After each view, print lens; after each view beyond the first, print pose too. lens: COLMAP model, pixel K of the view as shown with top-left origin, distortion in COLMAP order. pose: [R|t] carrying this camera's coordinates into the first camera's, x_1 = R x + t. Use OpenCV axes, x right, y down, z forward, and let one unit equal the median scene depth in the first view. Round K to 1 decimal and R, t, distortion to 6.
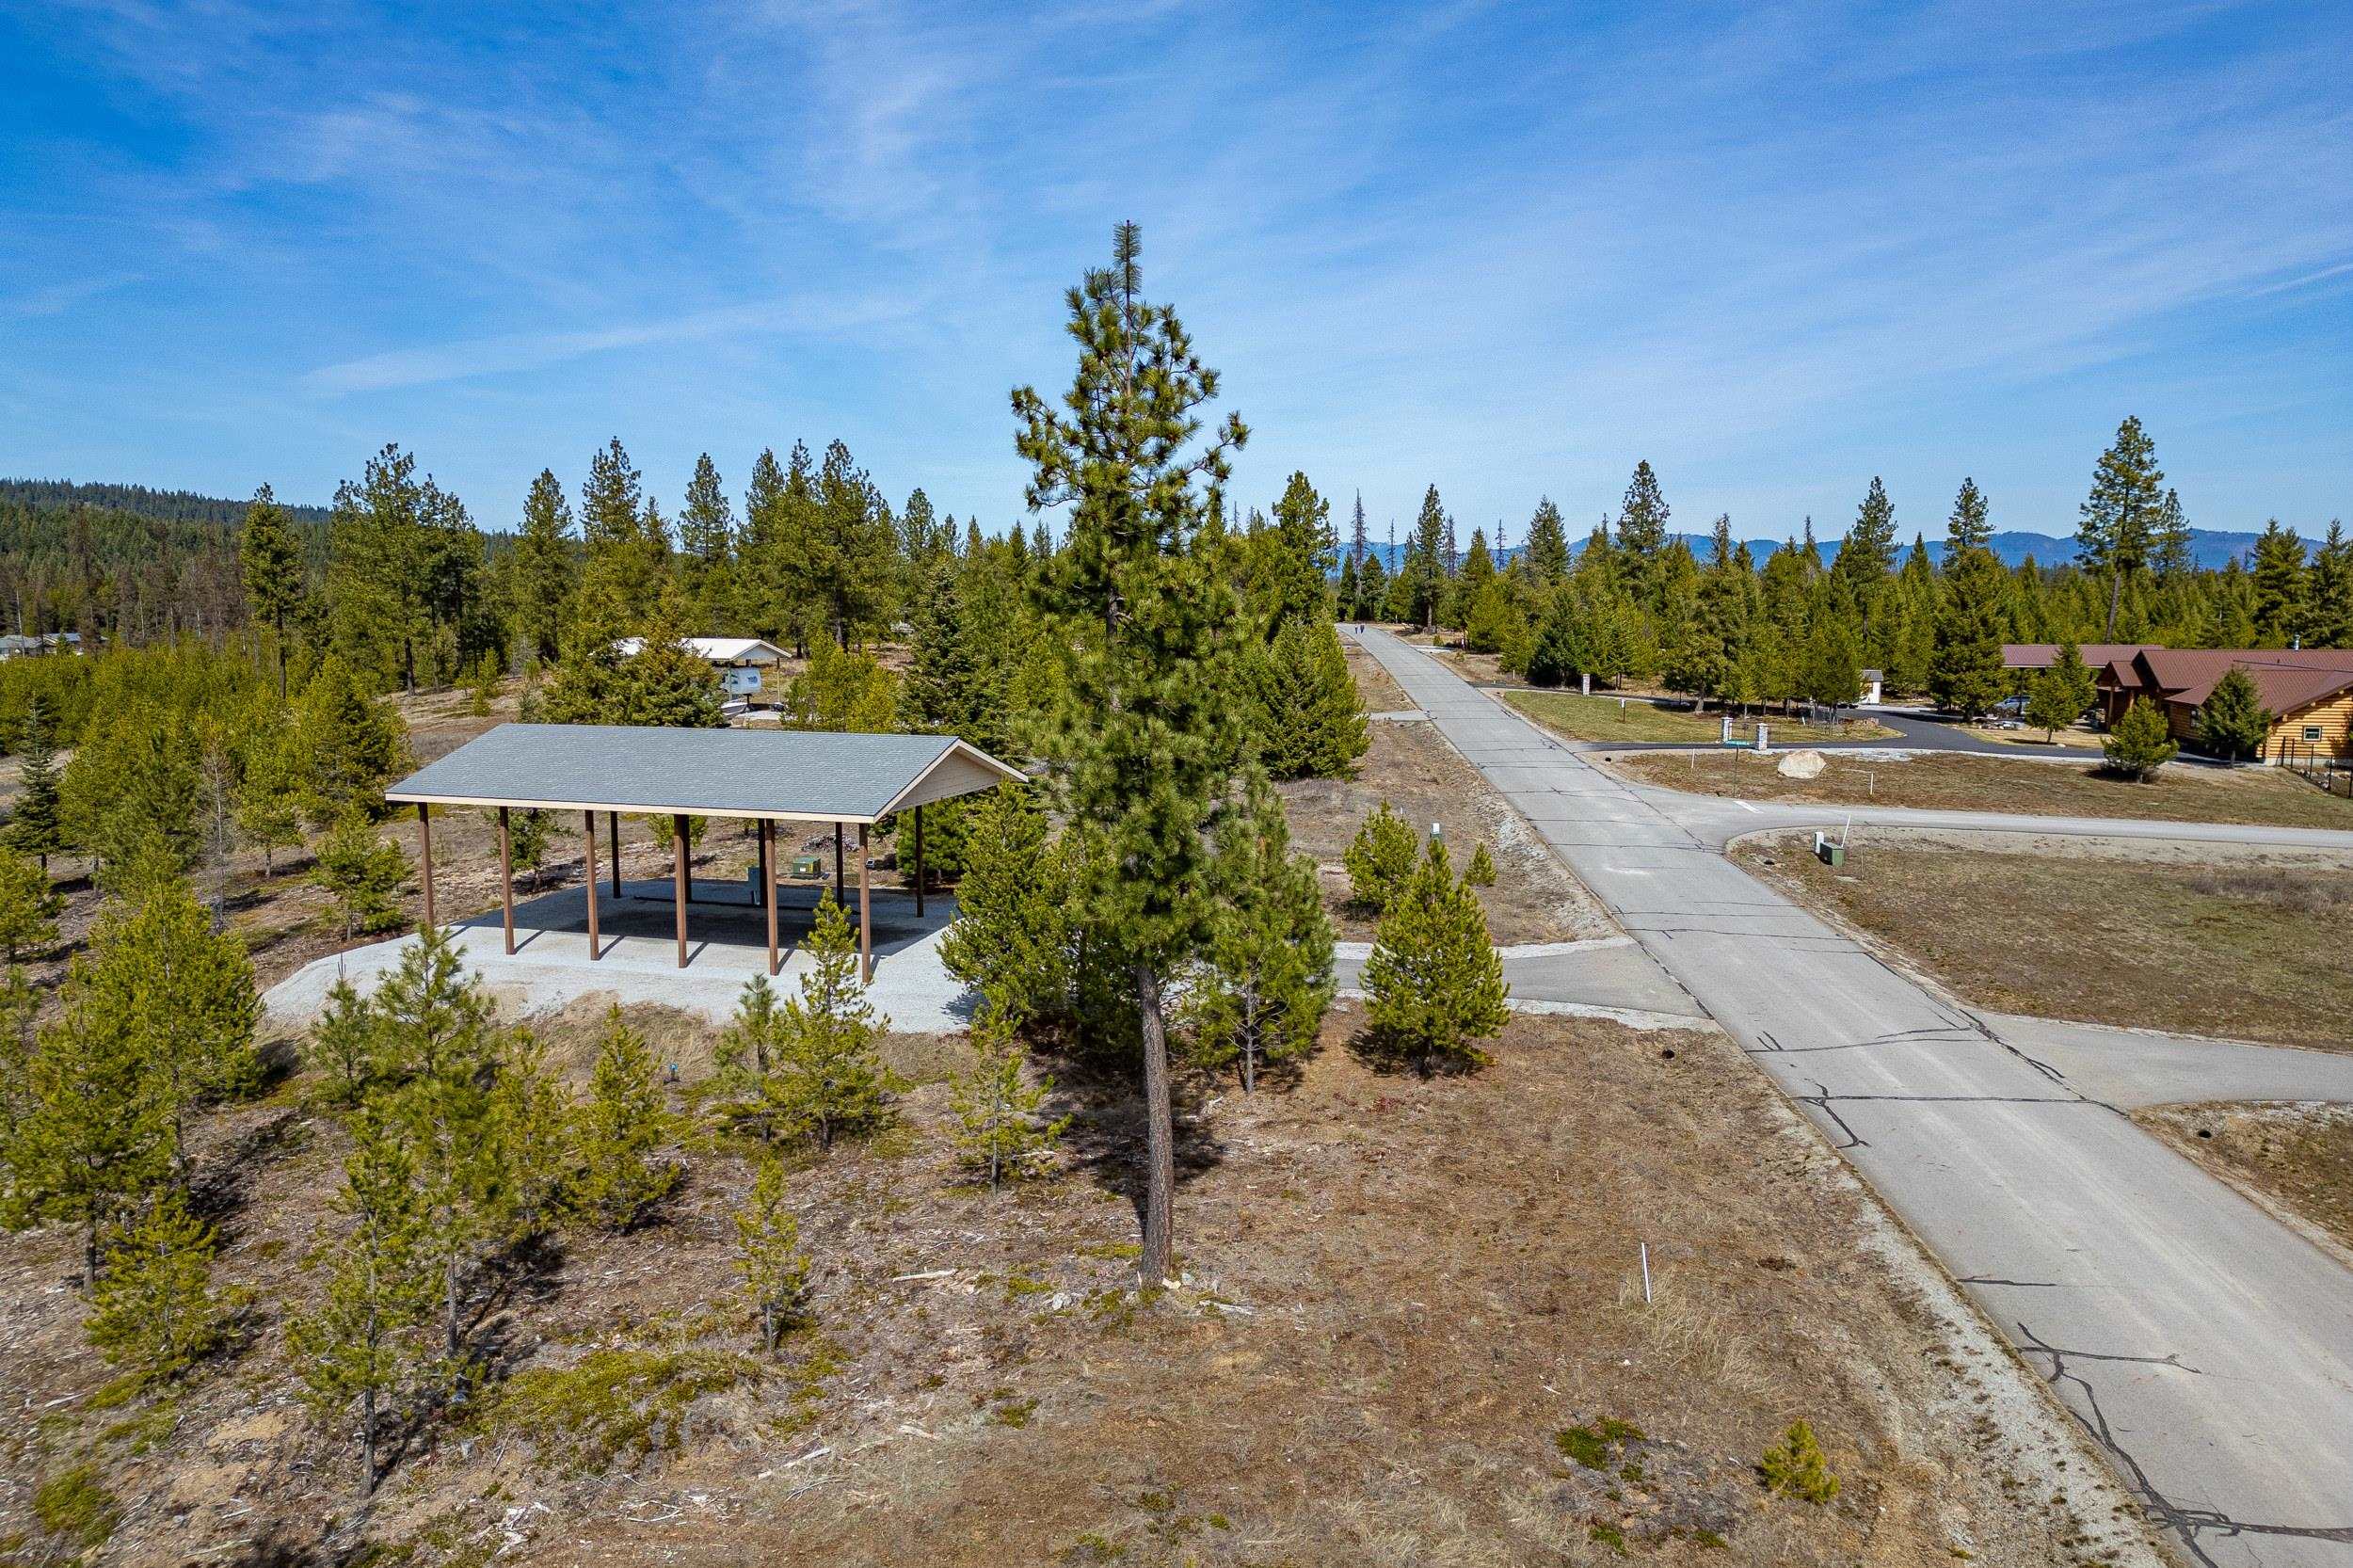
lens RADIAL K [[1633.5, 0, 1175.0], [0, 1633.5, 777.2], [0, 0, 1]] dist [0.064747, -0.050868]
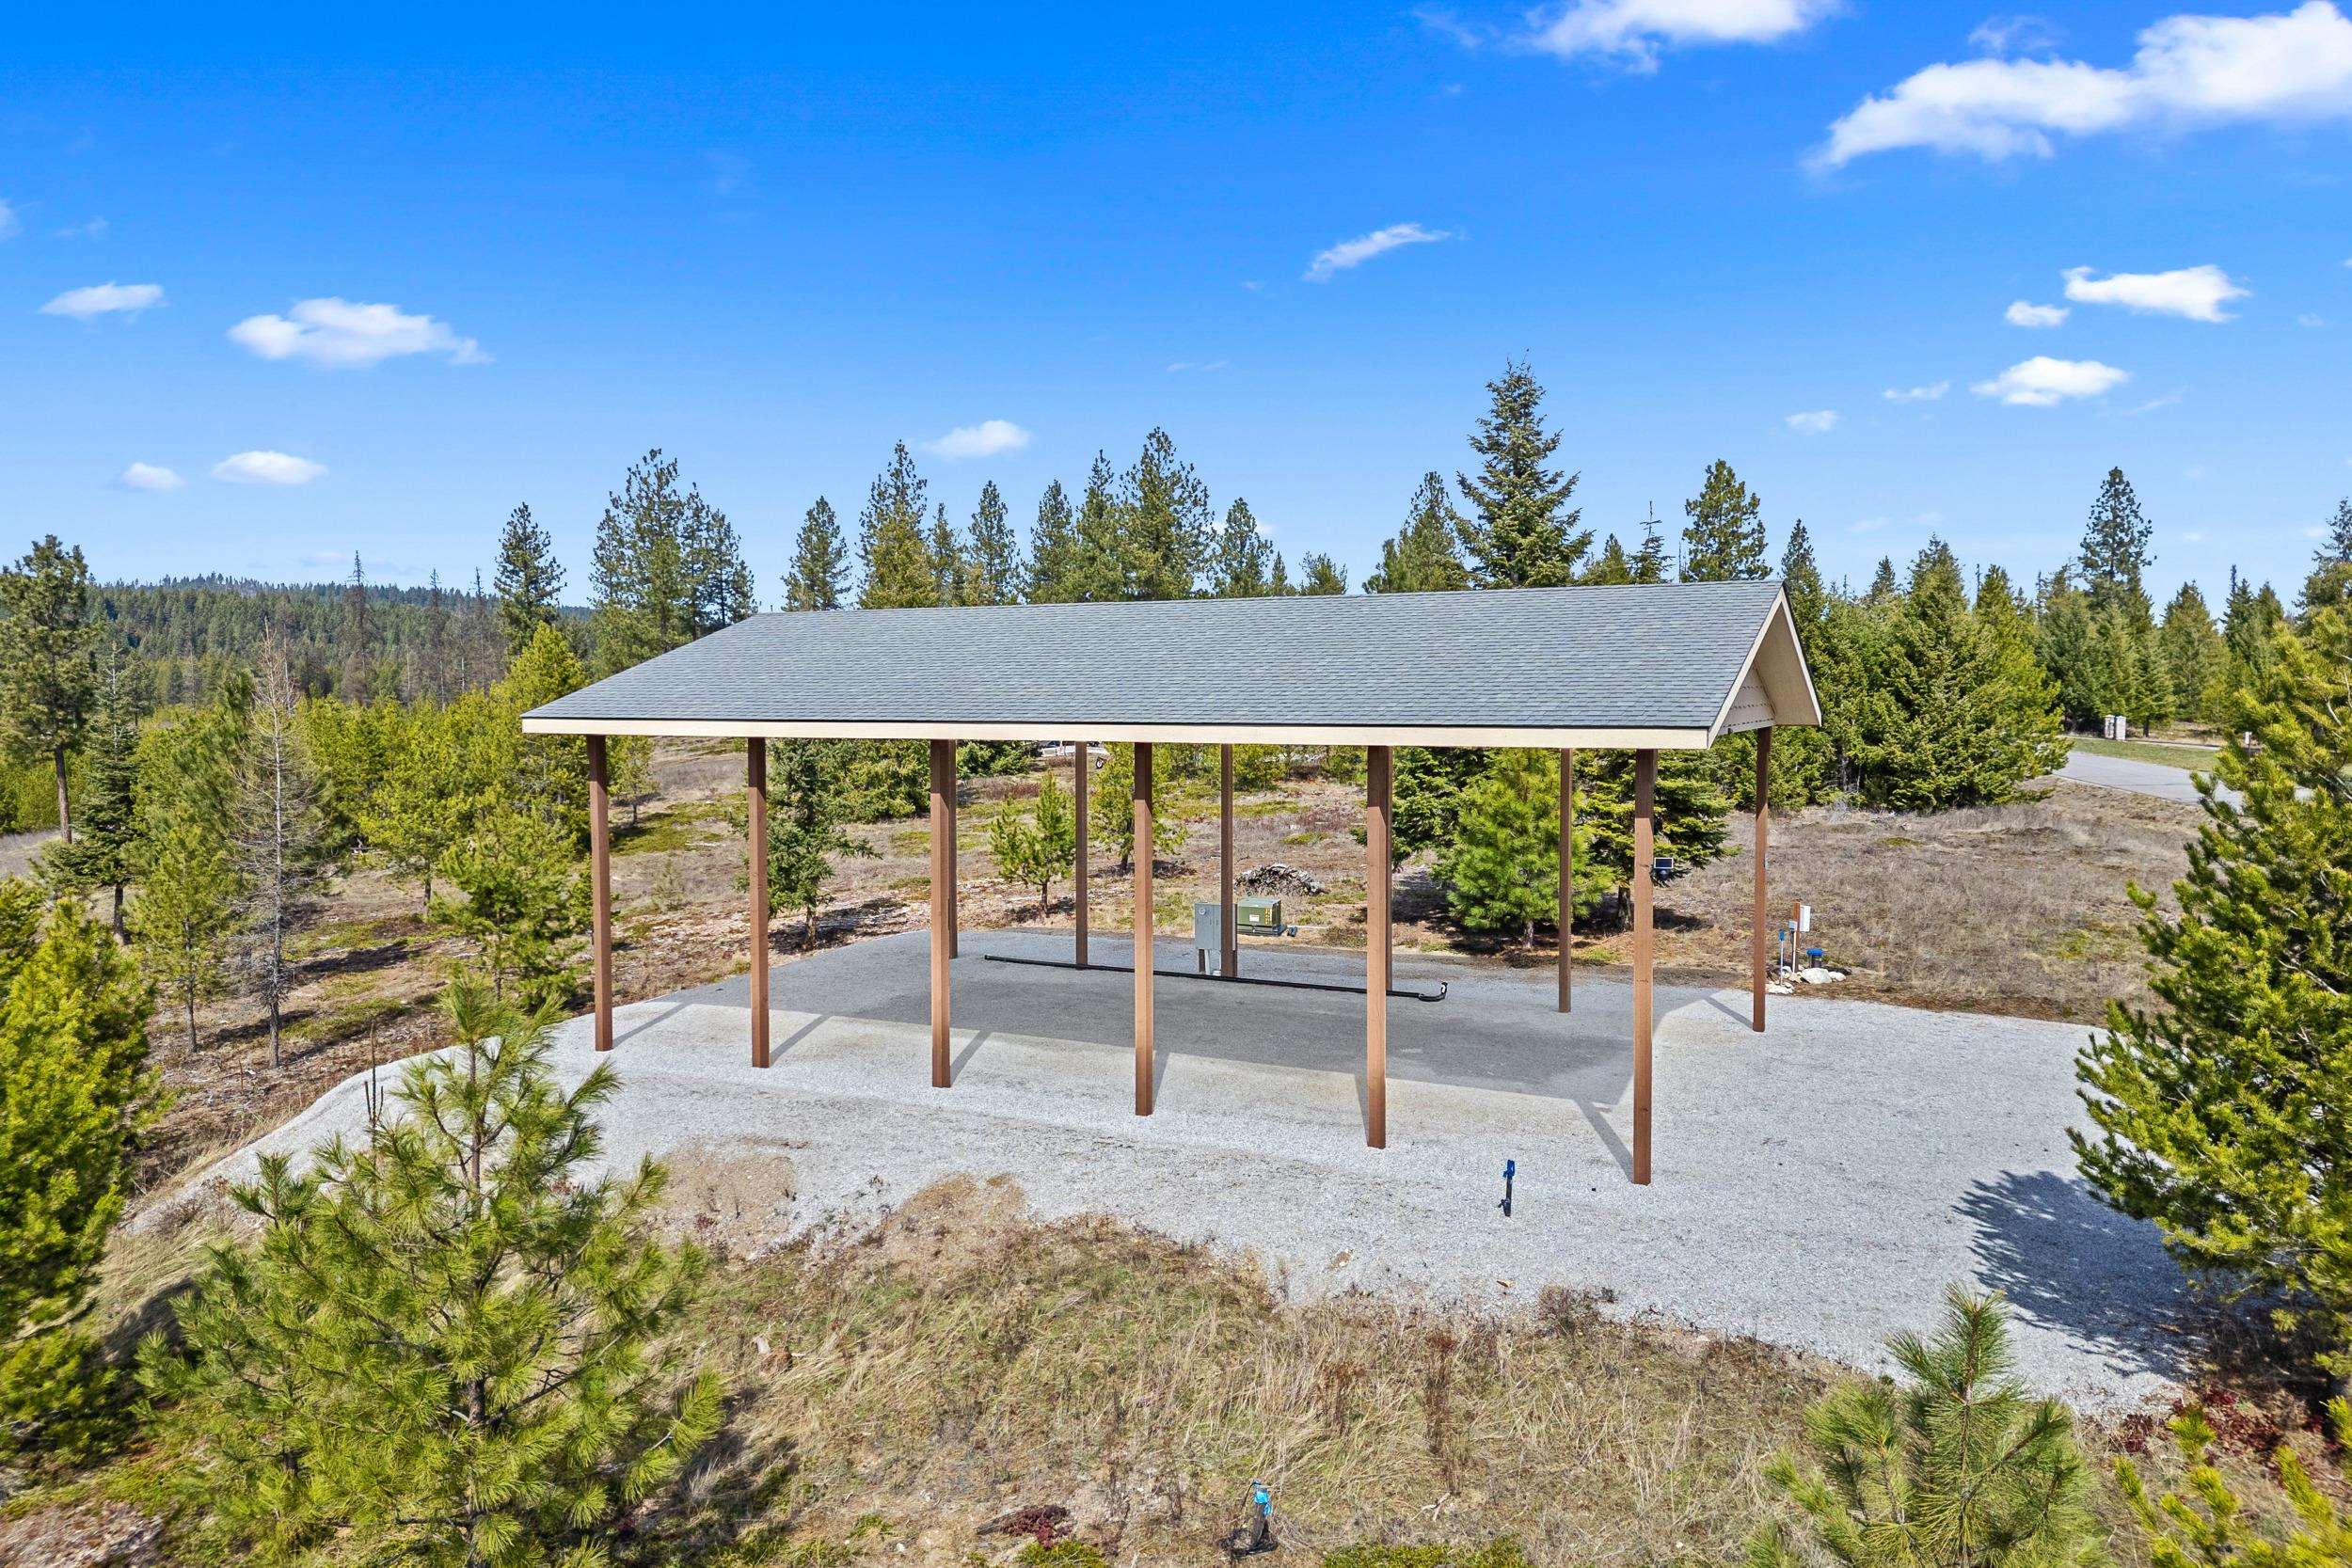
lens RADIAL K [[1632.7, 0, 1184.4], [0, 1632.7, 792.8], [0, 0, 1]] dist [0.064747, -0.050868]
pose [[0.990337, 0.007322, -0.138492, -0.130516], [-0.013932, 0.998806, -0.046824, 0.029597], [0.137983, 0.048301, 0.989256, 0.327119]]
